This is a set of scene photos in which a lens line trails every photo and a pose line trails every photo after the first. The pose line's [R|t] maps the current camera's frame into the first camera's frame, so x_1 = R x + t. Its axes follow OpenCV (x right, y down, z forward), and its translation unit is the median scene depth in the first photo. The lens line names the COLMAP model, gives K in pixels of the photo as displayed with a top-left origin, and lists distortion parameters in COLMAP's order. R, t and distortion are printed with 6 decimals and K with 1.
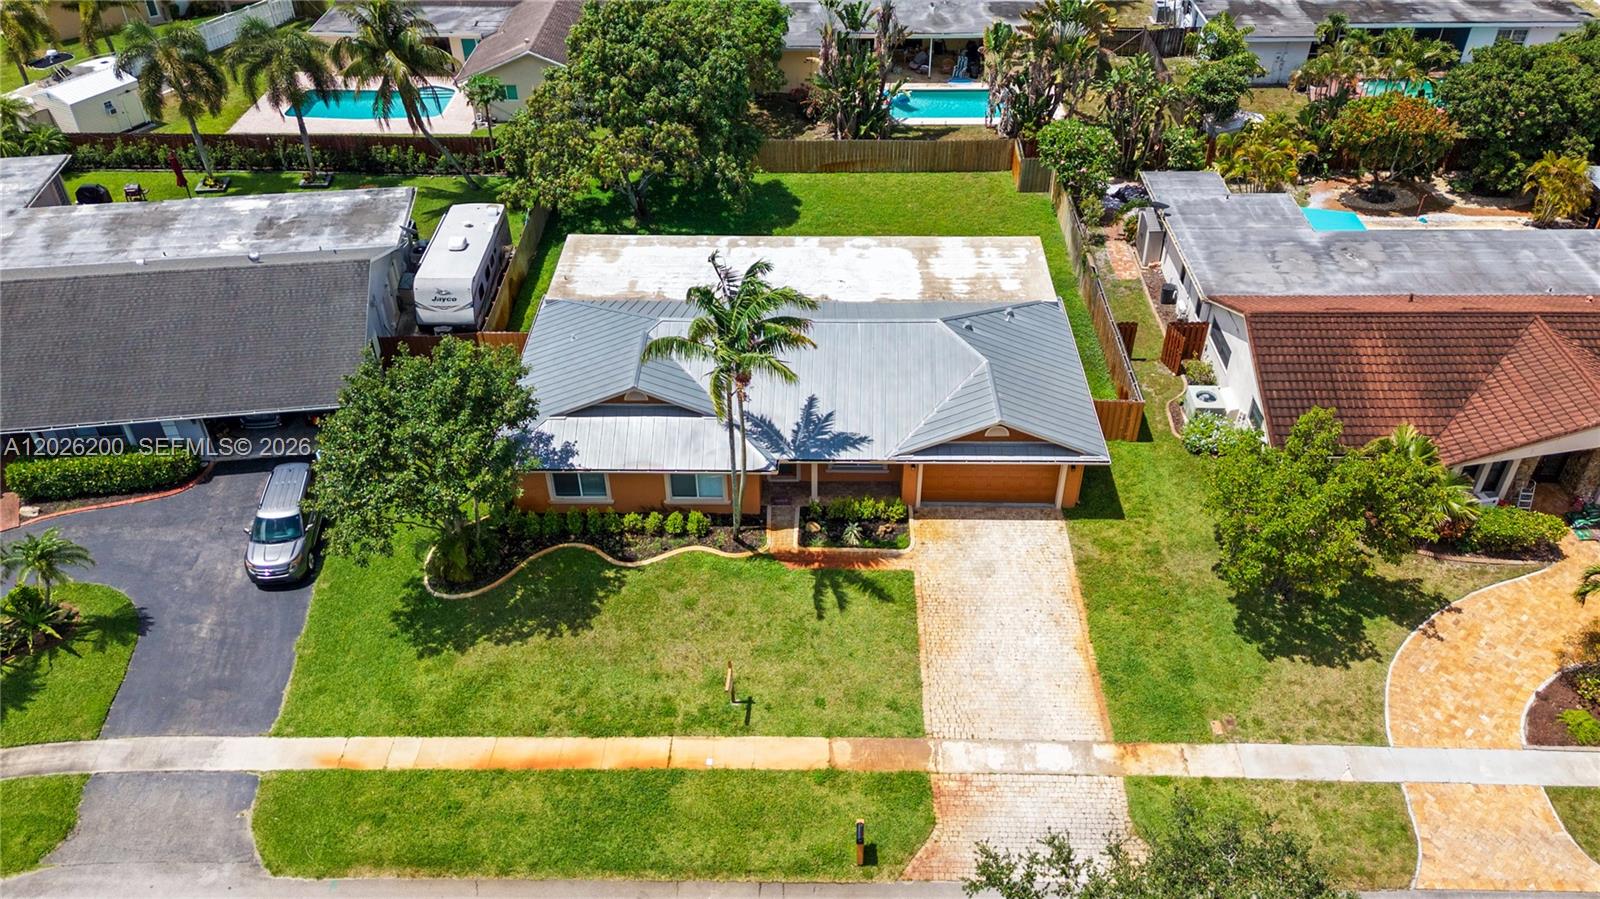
lens RADIAL K [[1207.6, 0, 809.4], [0, 1207.6, 447.8], [0, 0, 1]] dist [0.080911, -0.080593]
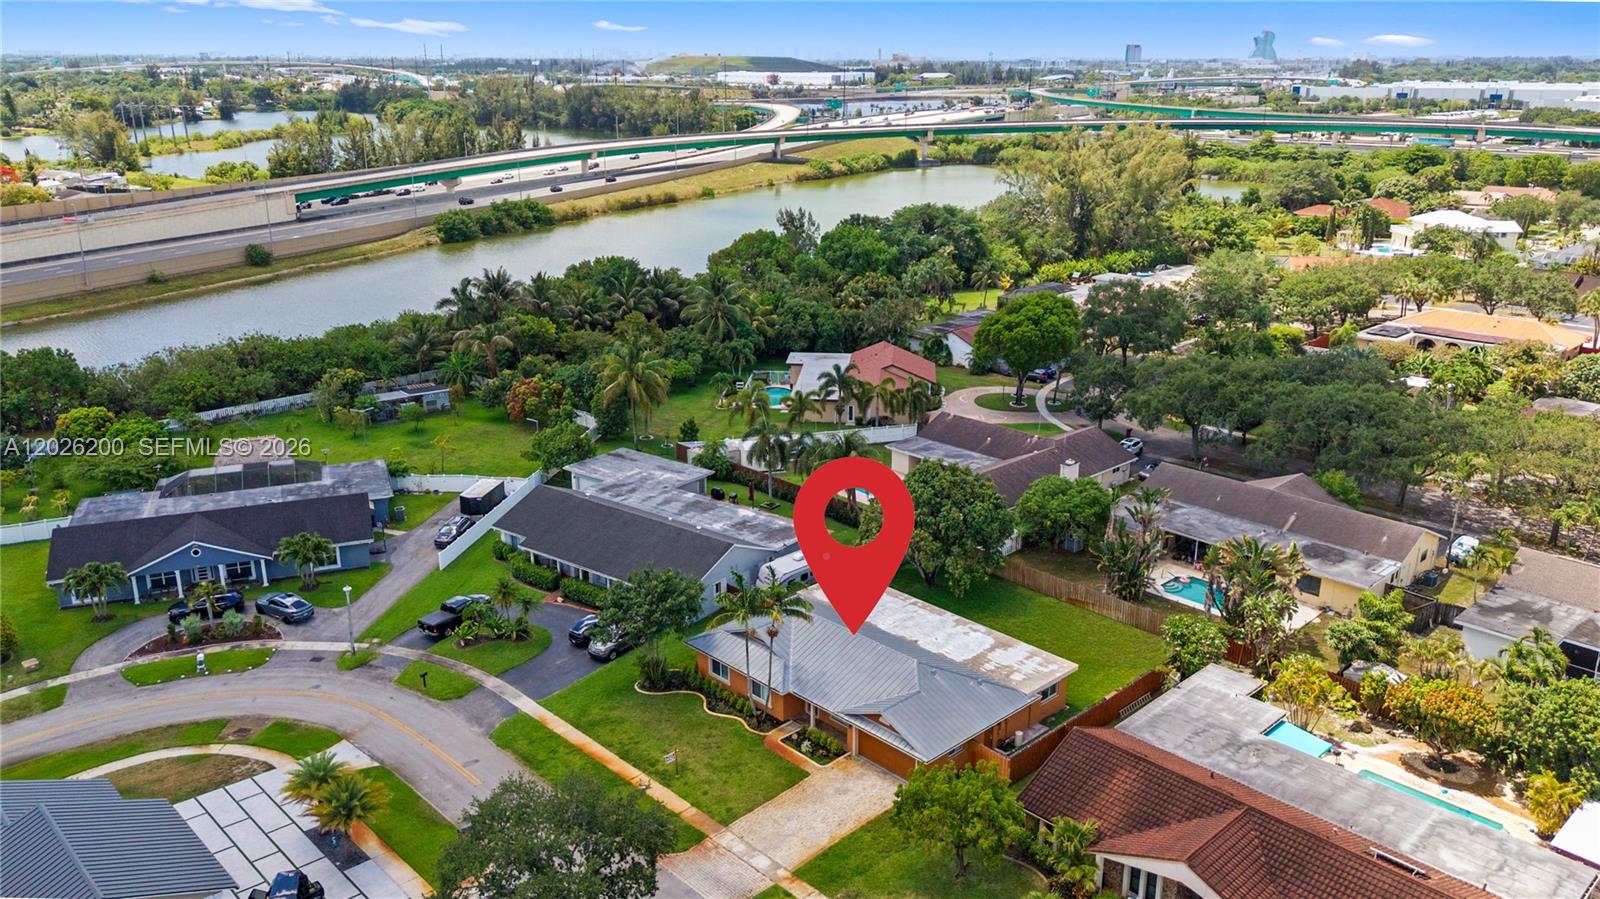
lens RADIAL K [[1207.6, 0, 809.4], [0, 1207.6, 447.8], [0, 0, 1]] dist [0.080911, -0.080593]
pose [[0.708207, 0.221694, -0.670295, 1.122119], [-0.436652, 0.883594, -0.169107, -0.017031], [0.554778, 0.412448, 0.722570, -0.456095]]
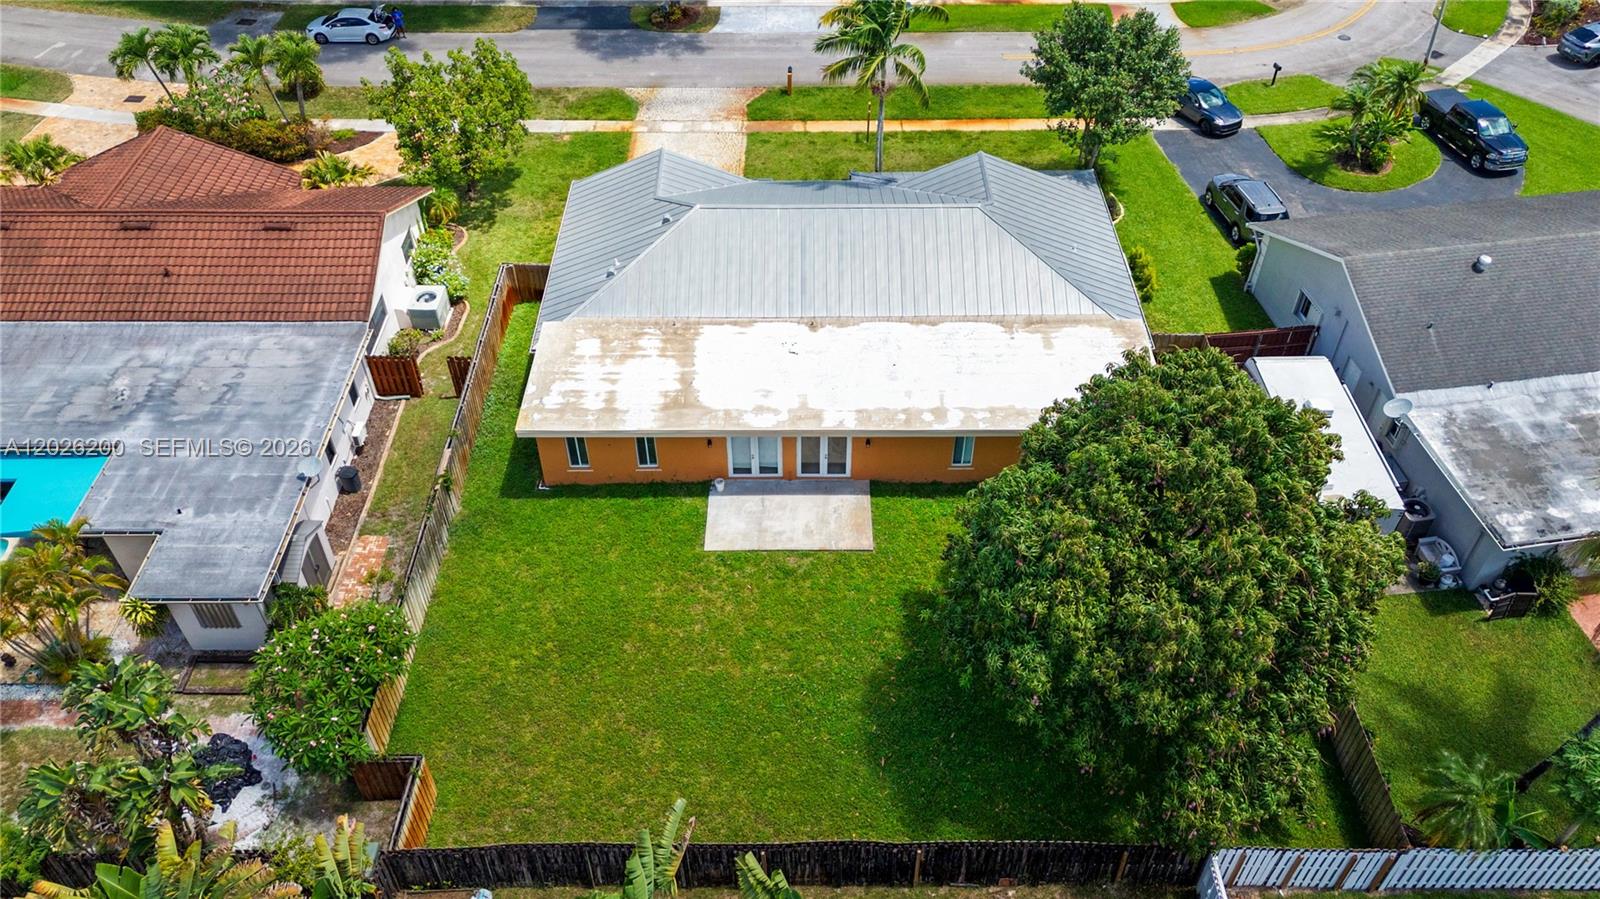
lens RADIAL K [[1207.6, 0, 809.4], [0, 1207.6, 447.8], [0, 0, 1]] dist [0.080911, -0.080593]
pose [[-0.999791, 0.019821, -0.004994, 0.024131], [-0.001894, 0.153440, 0.988156, -1.106258], [0.020353, 0.987959, -0.153371, 1.411676]]
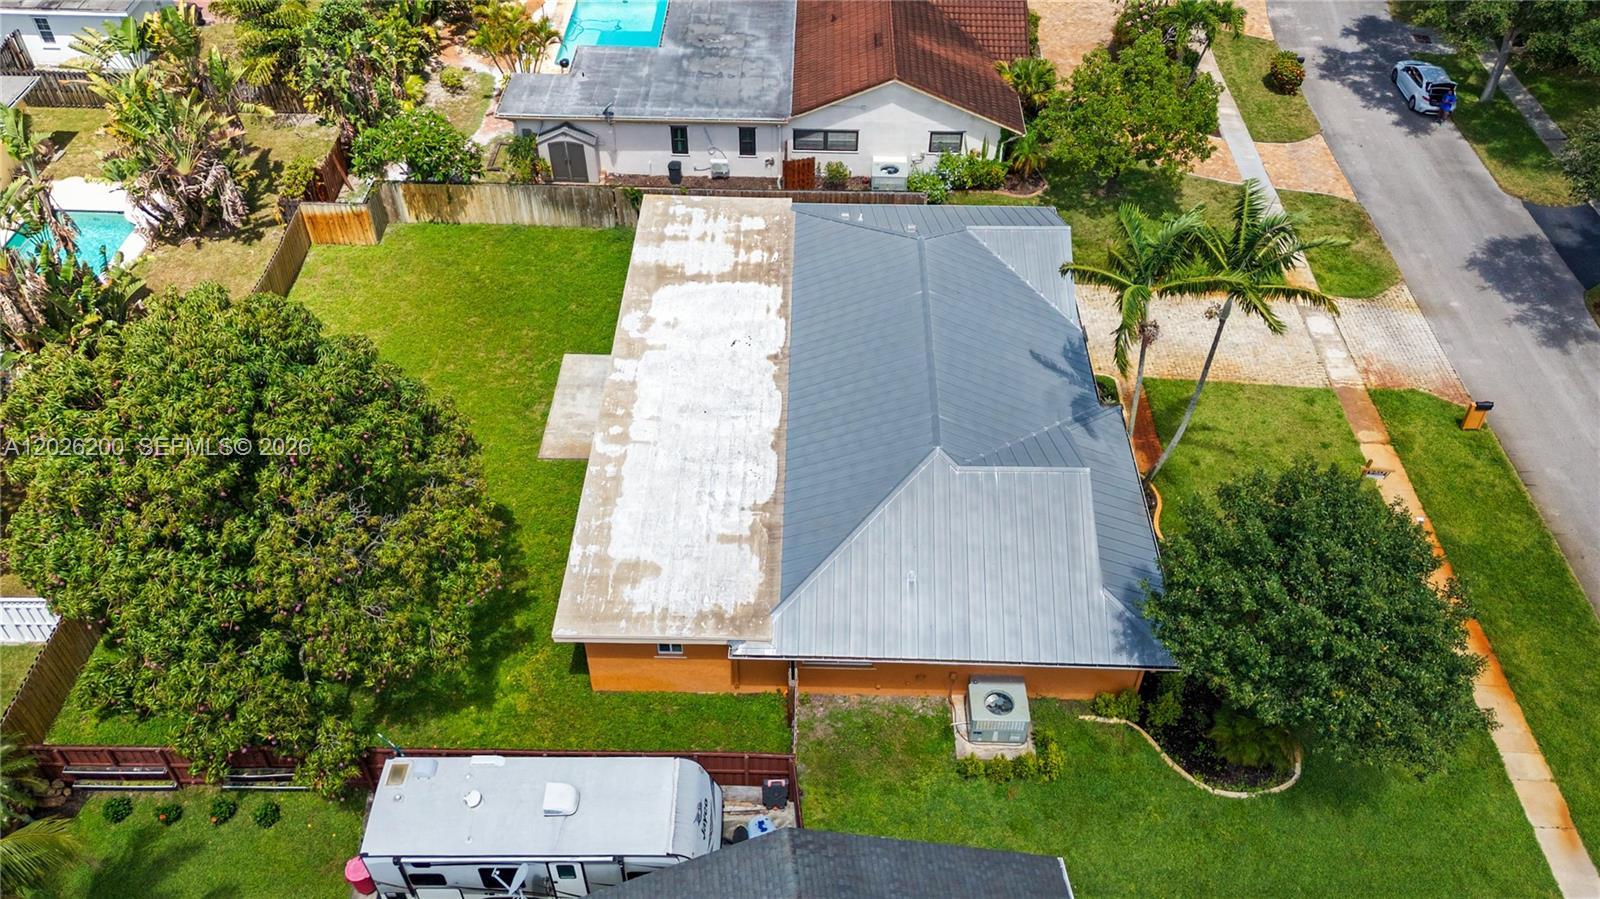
lens RADIAL K [[1253.4, 0, 800.0], [0, 1253.4, 449.5], [0, 0, 1]] dist [0.053076, -0.003961]
pose [[0.002803, -0.682737, 0.730659, -0.725901], [0.599624, 0.585882, 0.545155, -0.608864], [-0.800277, 0.436592, 0.411028, 0.788701]]
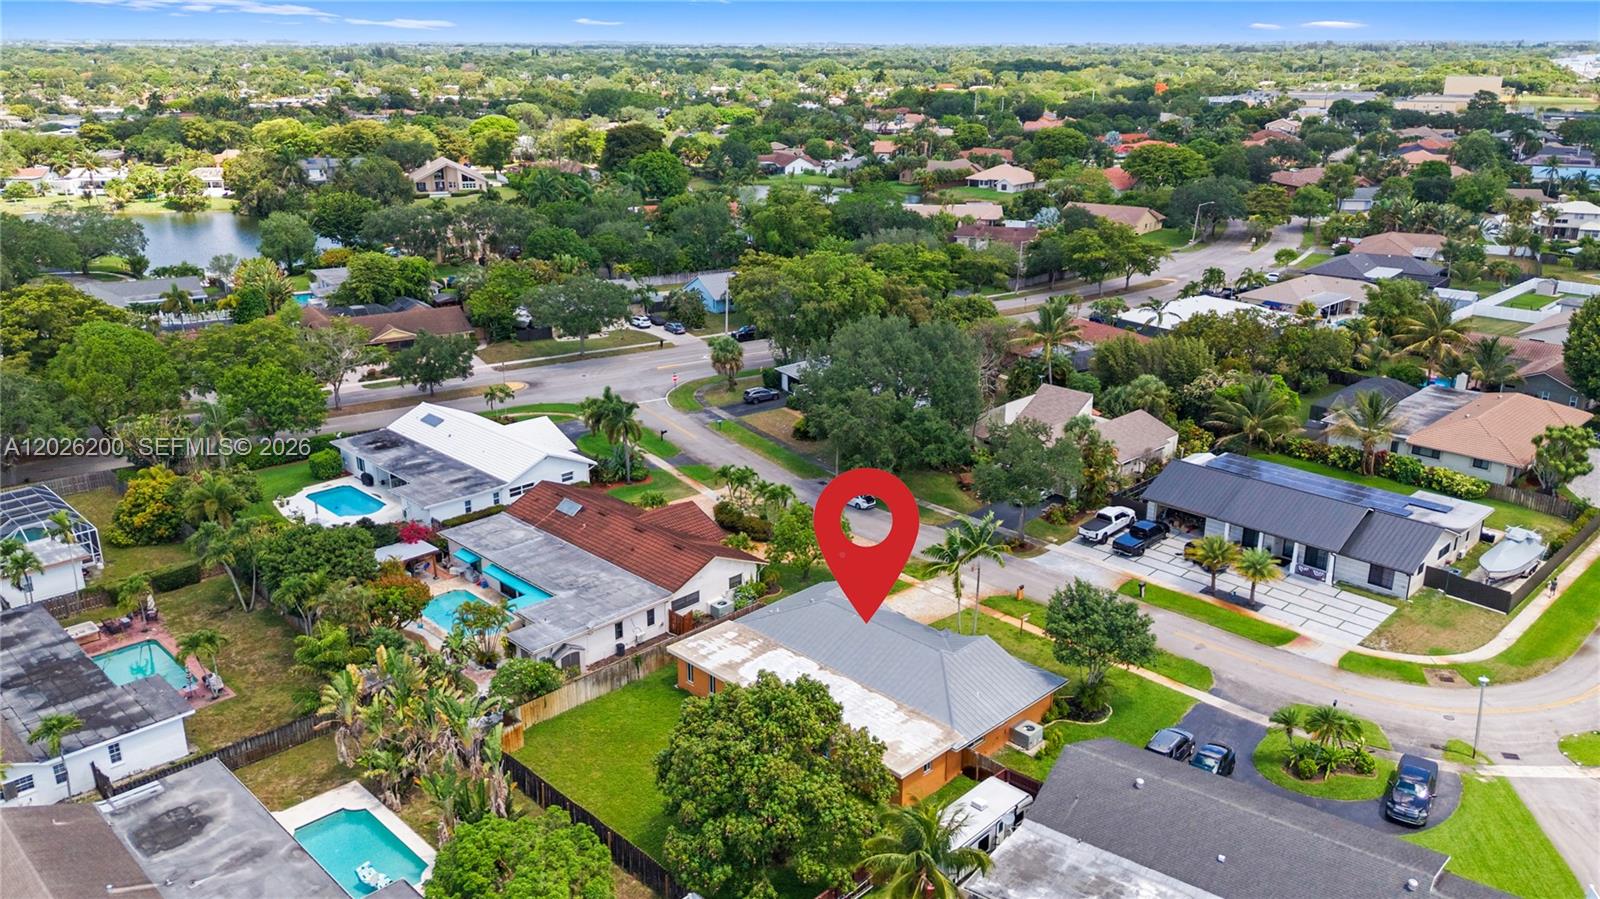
lens RADIAL K [[1207.6, 0, 809.4], [0, 1207.6, 447.8], [0, 0, 1]] dist [0.080911, -0.080593]
pose [[-0.717427, -0.215909, 0.662330, -1.121814], [0.427925, 0.613650, 0.663562, -1.581387], [-0.549707, 0.759485, -0.347857, 1.557995]]
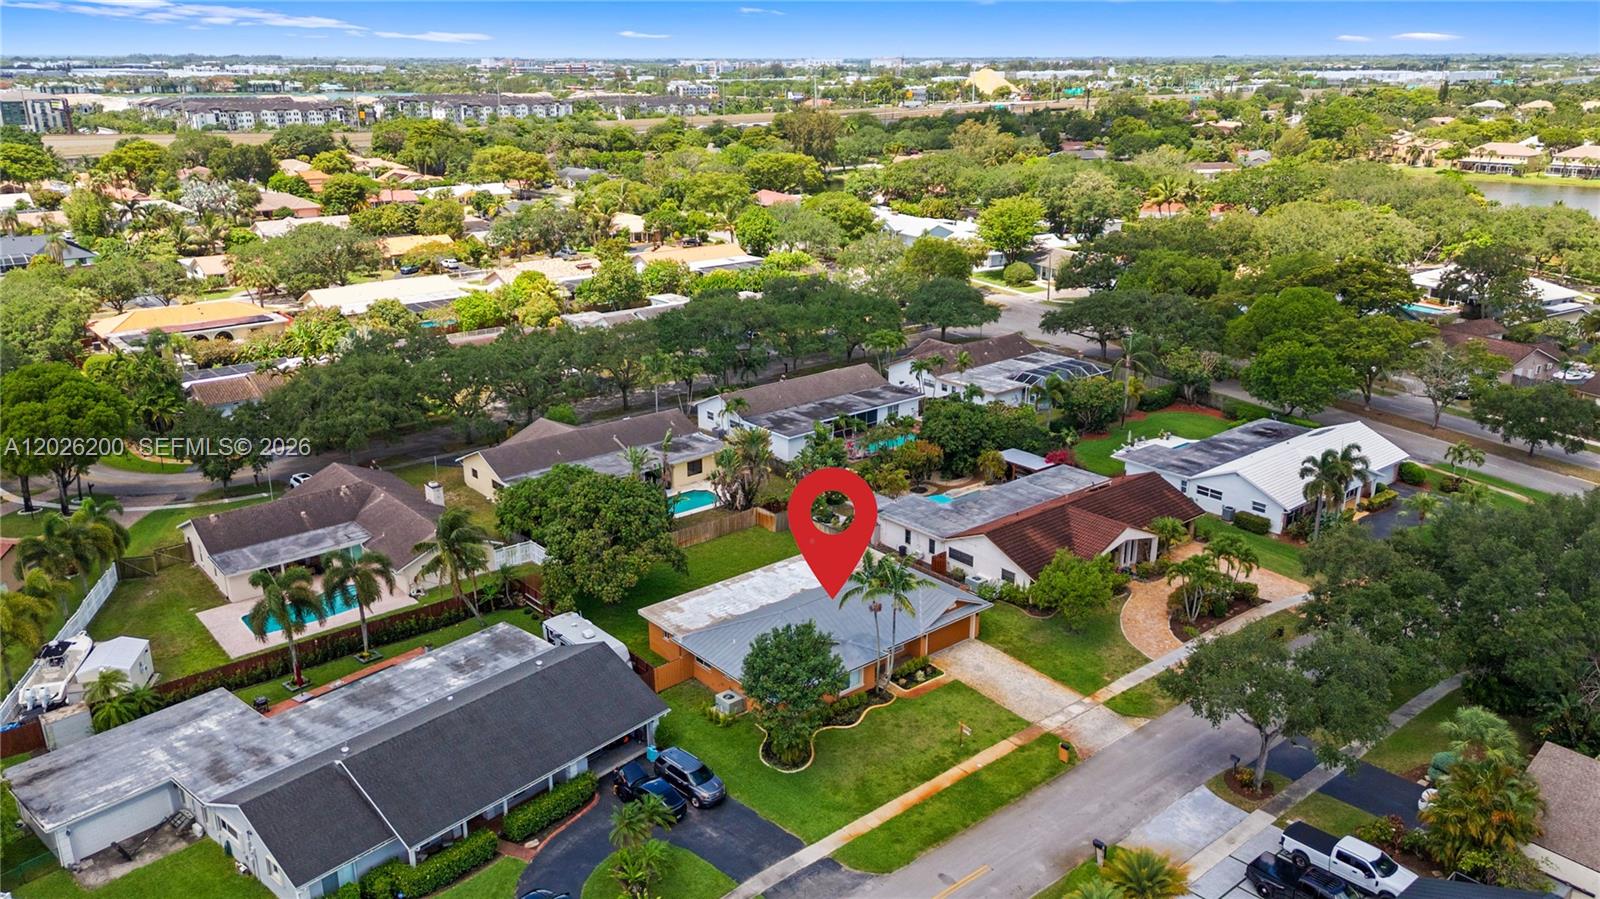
lens RADIAL K [[1172.6, 0, 800.0], [0, 1172.6, 449.5], [0, 0, 1]] dist [0.069573, -0.067318]
pose [[0.754501, -0.202221, 0.624368, -1.242624], [0.398323, 0.897189, -0.190761, 0.025793], [-0.521601, 0.392630, 0.757479, -0.512123]]
